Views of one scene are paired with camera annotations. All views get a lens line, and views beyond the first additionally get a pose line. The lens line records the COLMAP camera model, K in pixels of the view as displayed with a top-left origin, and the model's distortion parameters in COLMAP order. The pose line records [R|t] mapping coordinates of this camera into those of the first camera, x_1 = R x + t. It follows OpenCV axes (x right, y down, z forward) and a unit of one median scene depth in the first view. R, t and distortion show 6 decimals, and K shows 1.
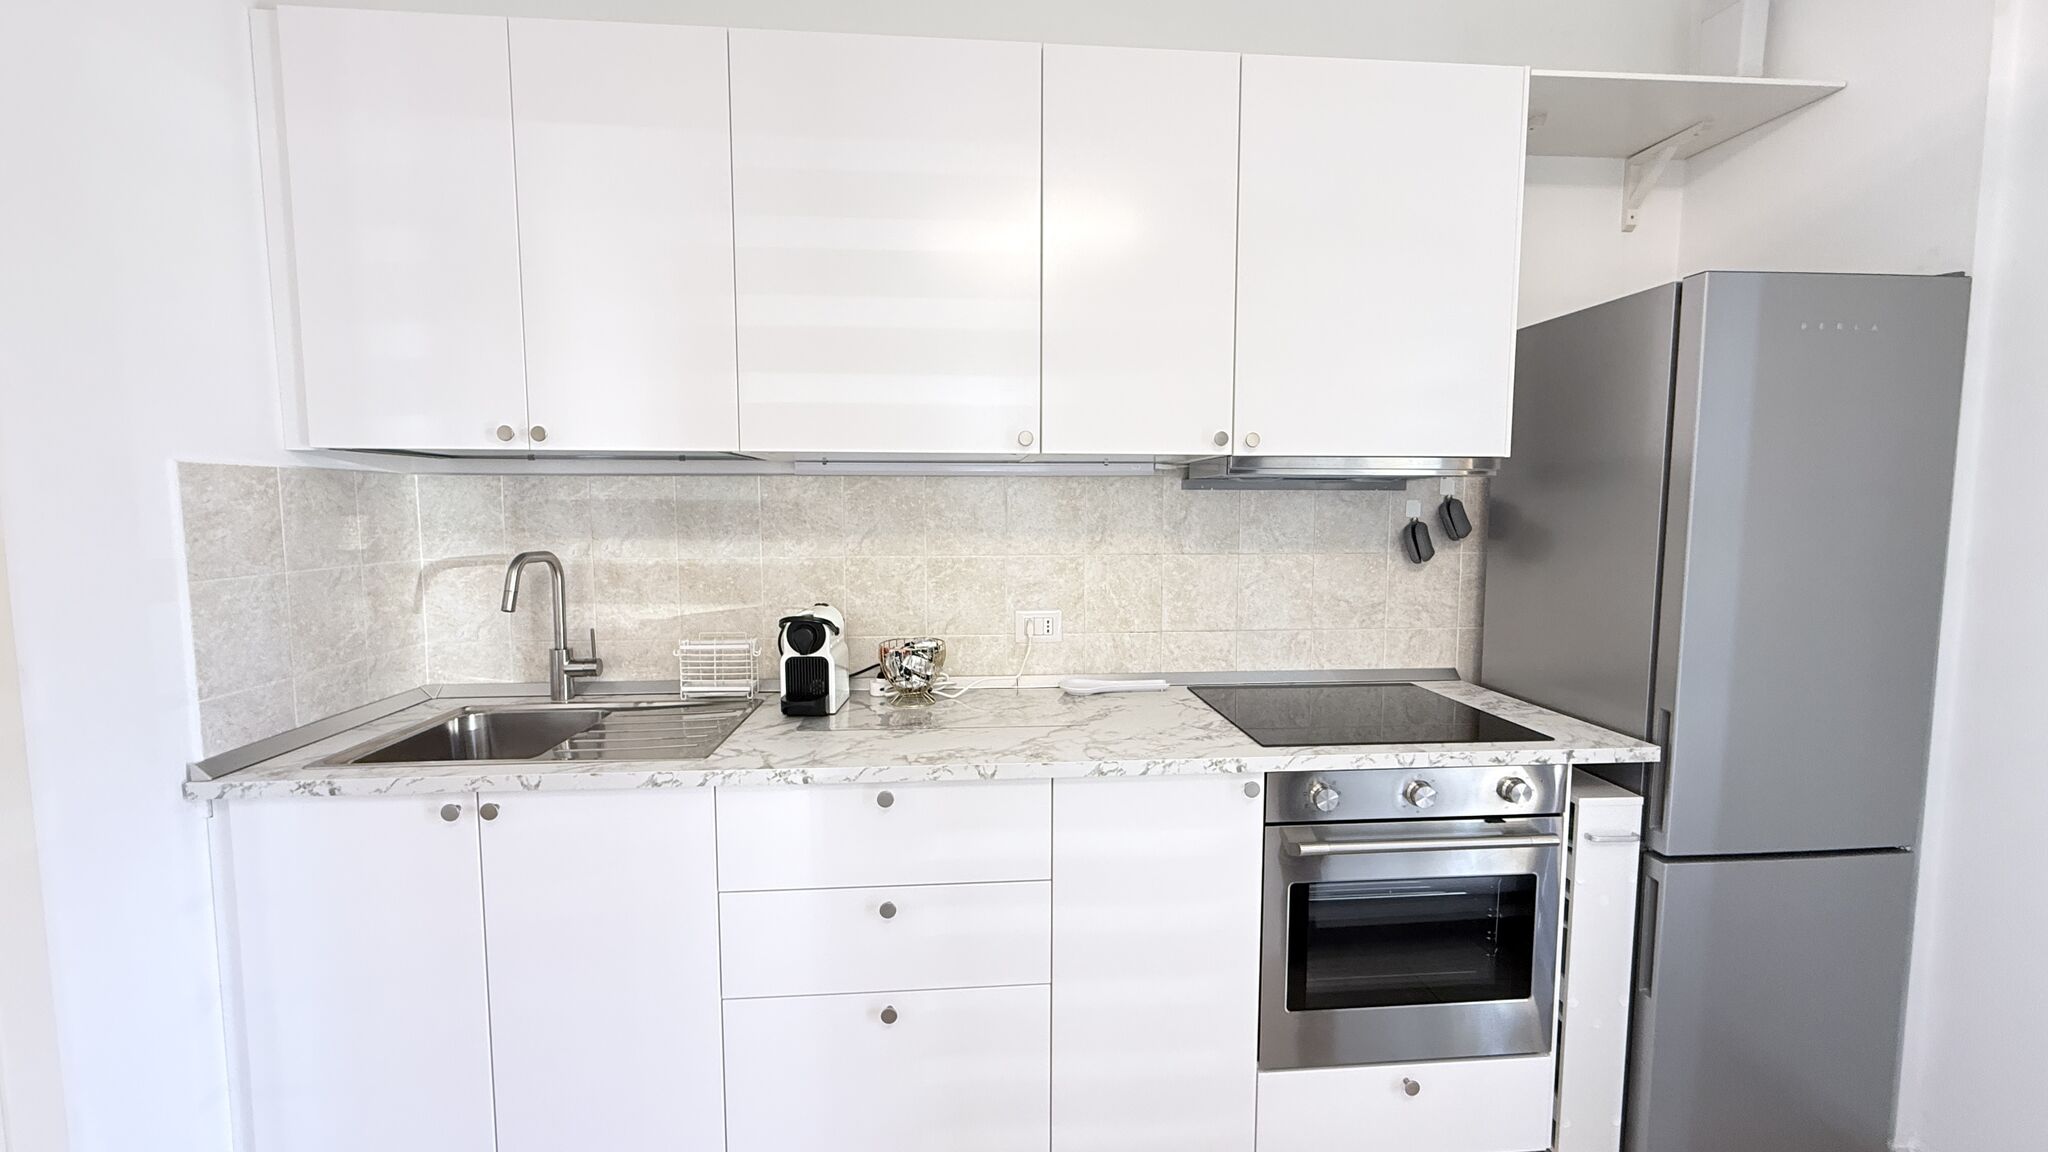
lens RADIAL K [[816.2, 0, 1030.1], [0, 816.2, 575.8], [0, 0, 1]] dist [0.000595, -0.000380]
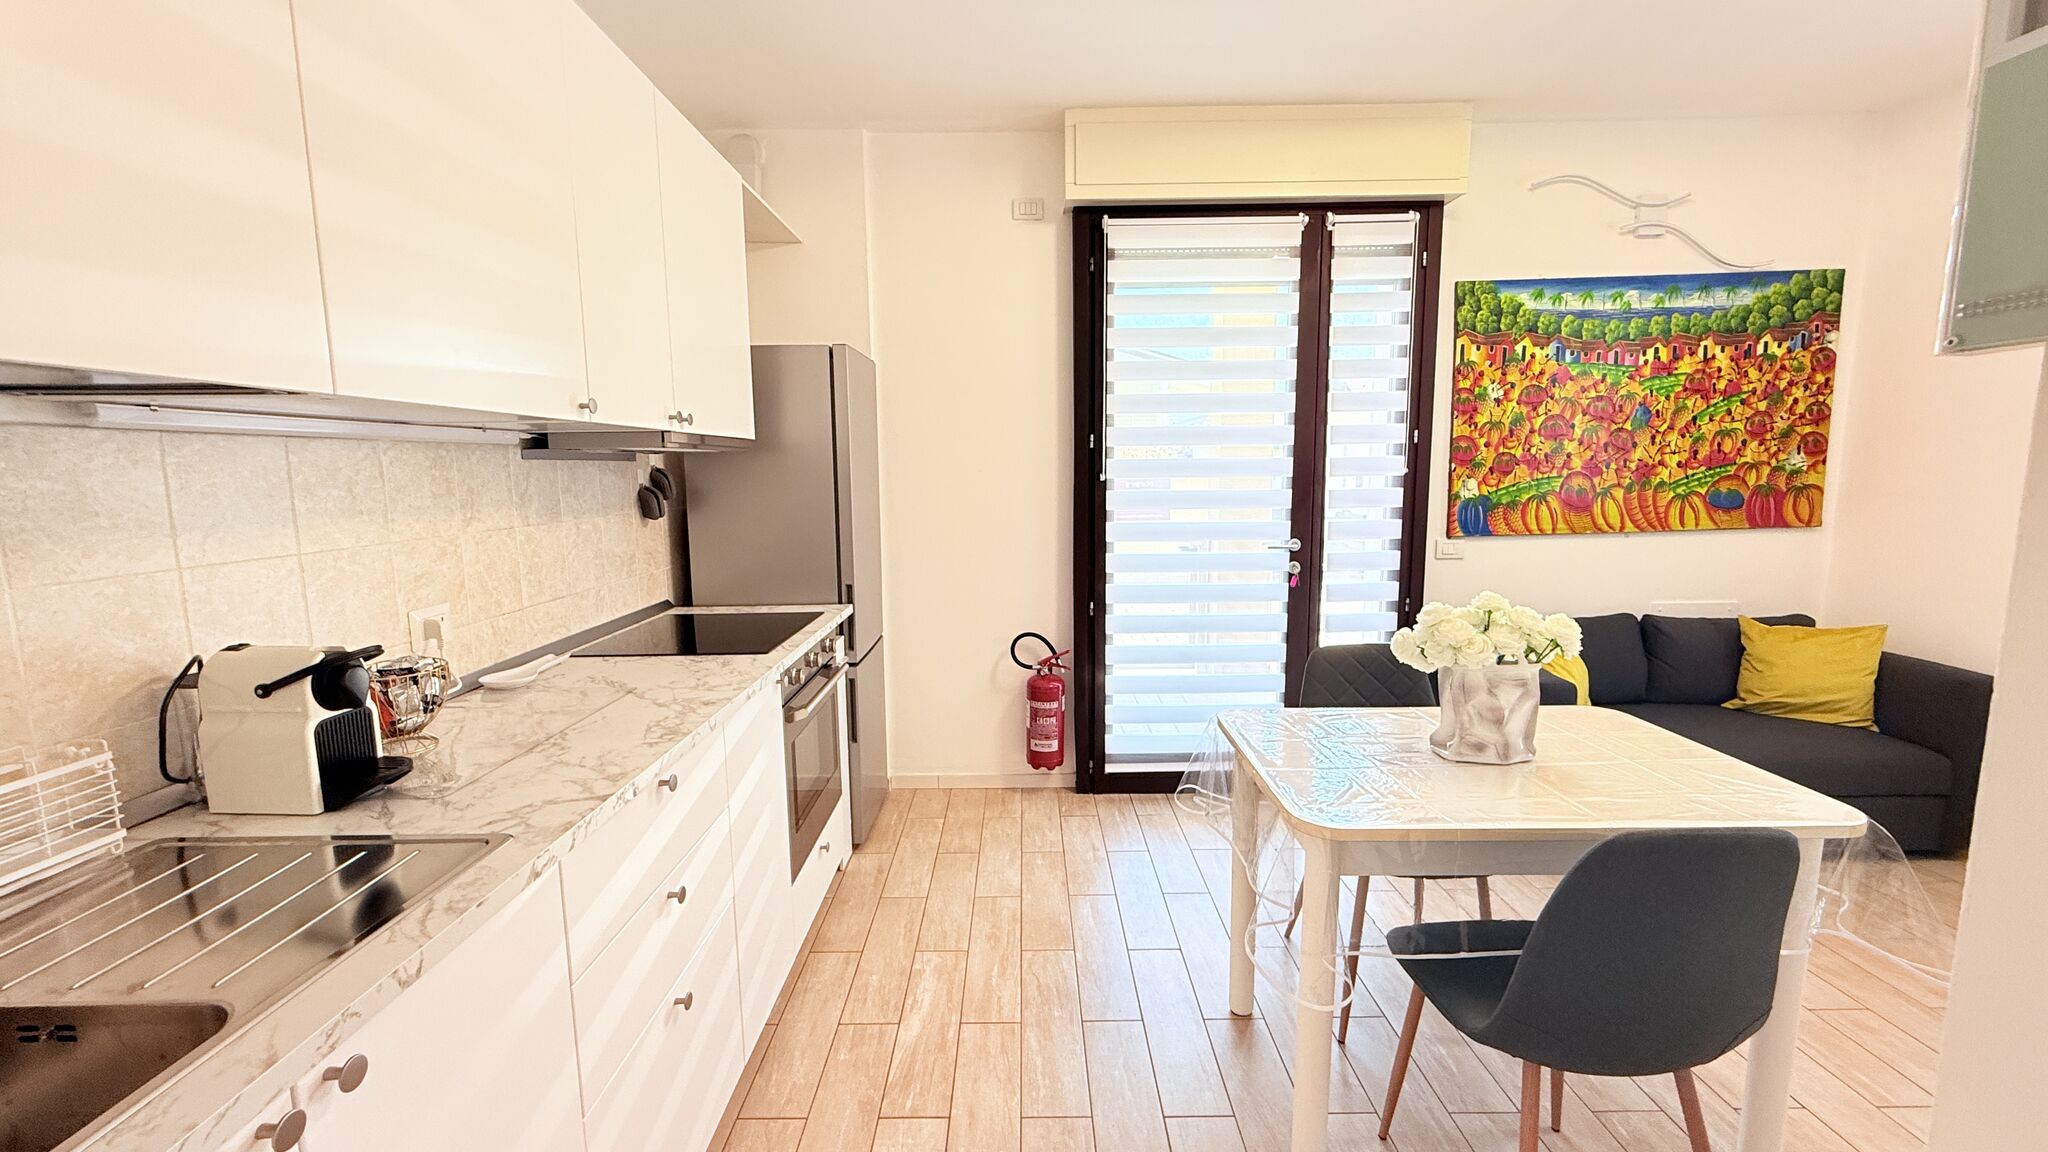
lens RADIAL K [[816.2, 0, 1013.7], [0, 816.2, 570.1], [0, 0, 1]] dist [0.000595, -0.000380]
pose [[0.099403, -0.127112, 0.986895, -0.956985], [0.098545, 0.988189, 0.117353, -0.042464], [-0.990156, 0.085588, 0.110755, 0.432949]]
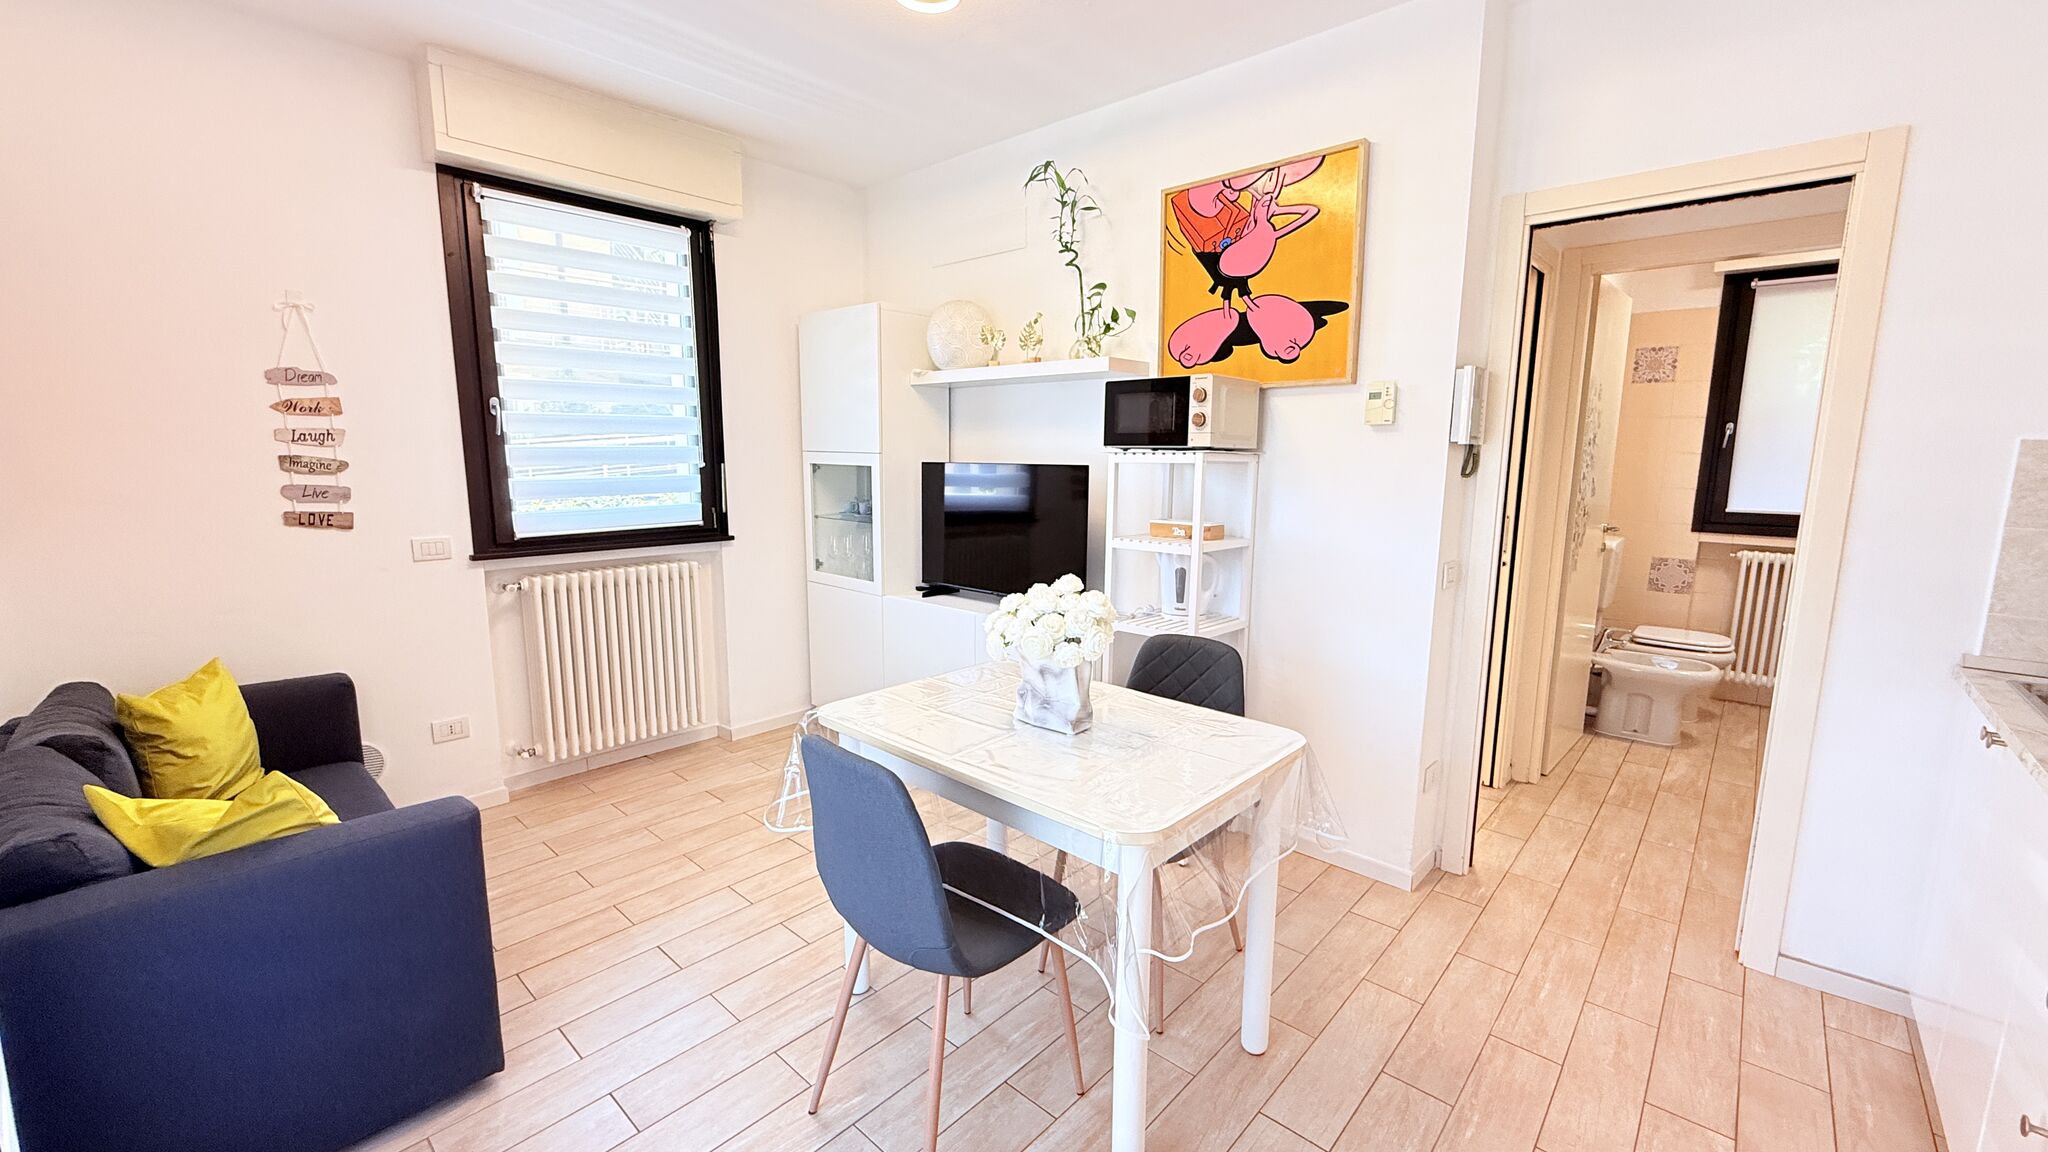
lens RADIAL K [[816.2, 0, 1023.7], [0, 816.2, 574.3], [0, 0, 1]] dist [0.000595, -0.000380]
pose [[-0.736002, 0.095128, -0.670263, 0.948850], [-0.068091, 0.974655, 0.213098, -0.081187], [0.673547, 0.202480, -0.710870, 0.744075]]
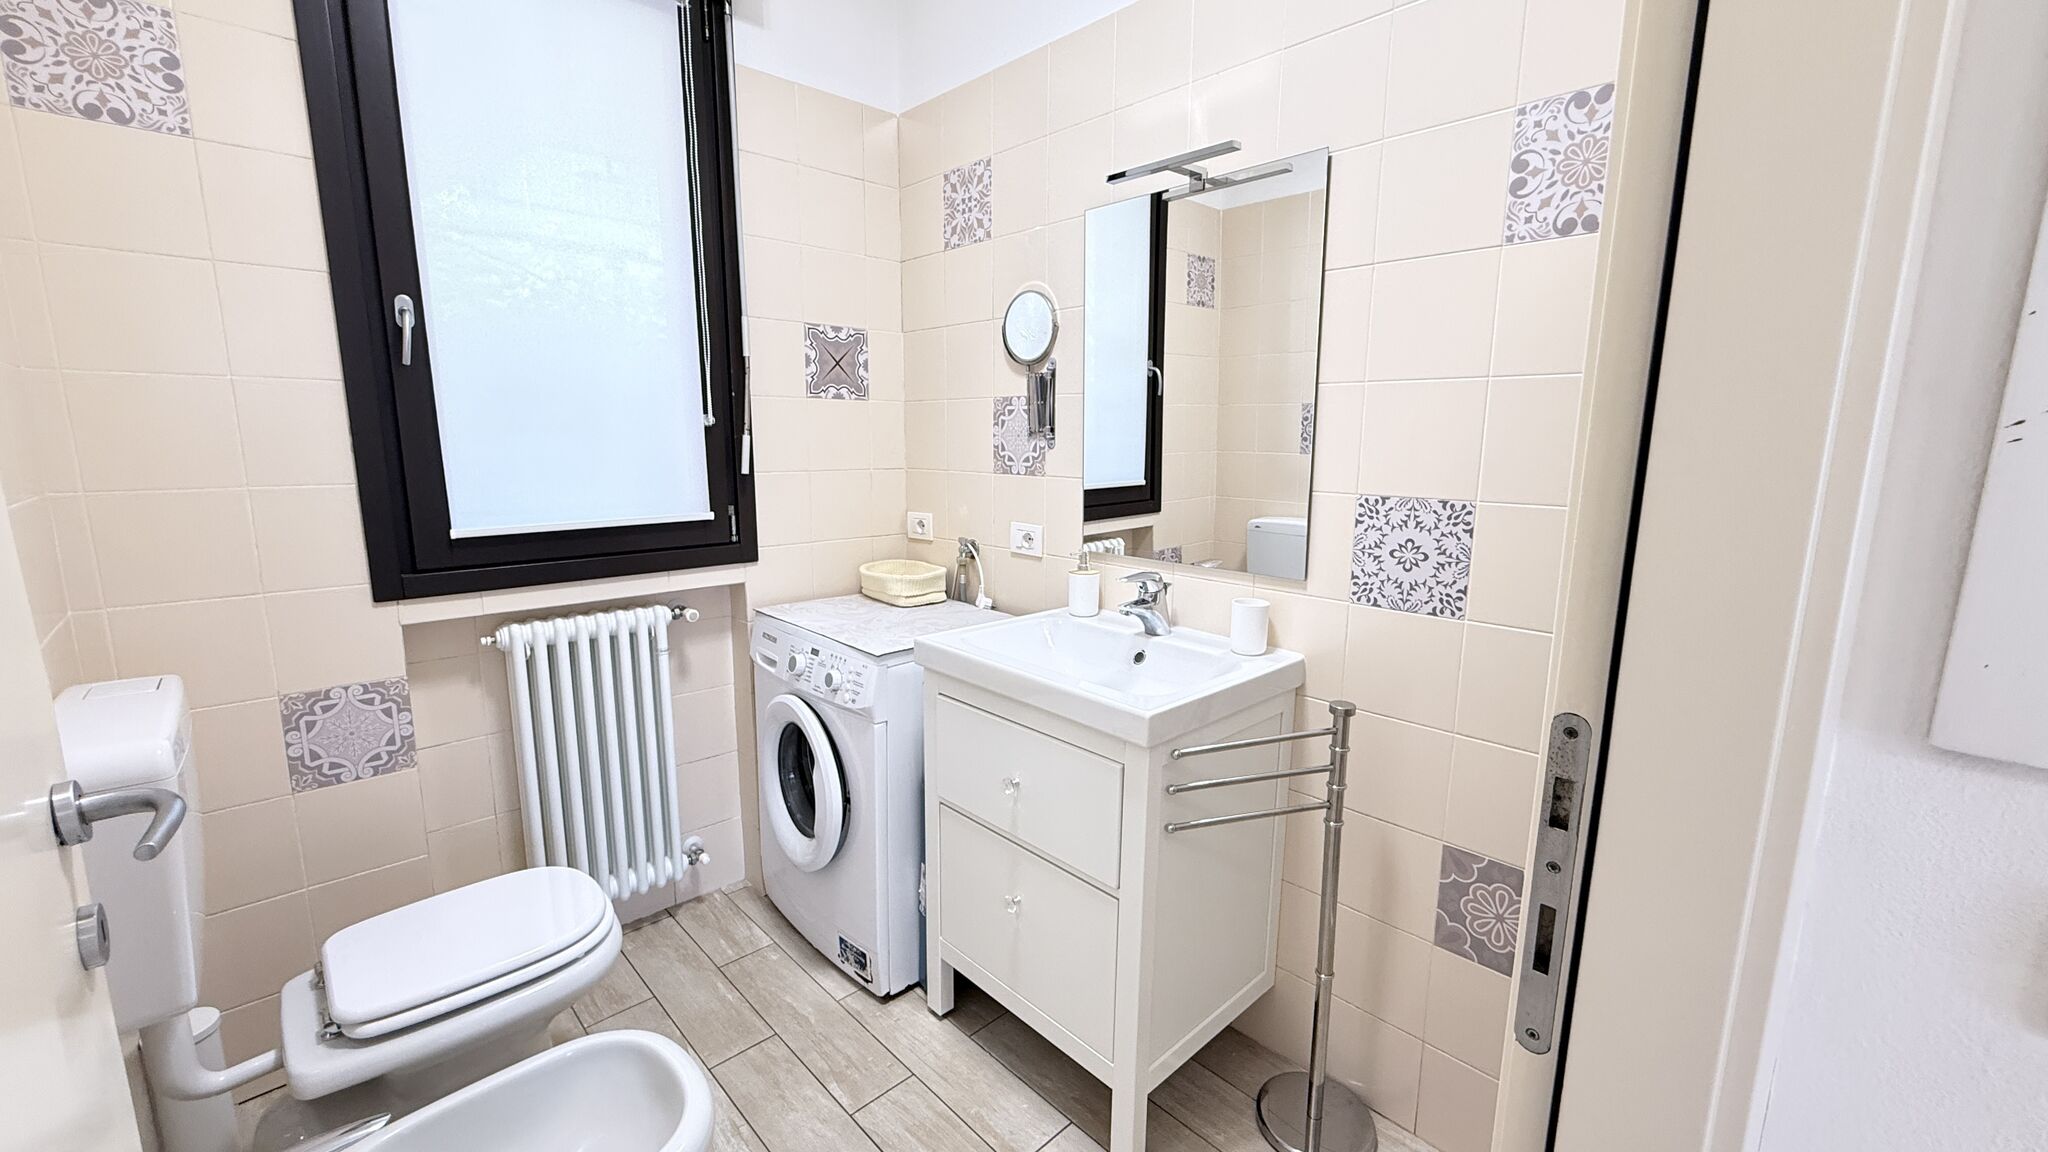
lens RADIAL K [[816.2, 0, 1020.9], [0, 816.2, 575.0], [0, 0, 1]] dist [0.000595, -0.000380]
pose [[0.622800, 0.136235, -0.770429, -1.462426], [-0.071247, 0.990507, 0.117558, 0.013605], [0.779131, -0.018324, 0.626594, 0.238875]]
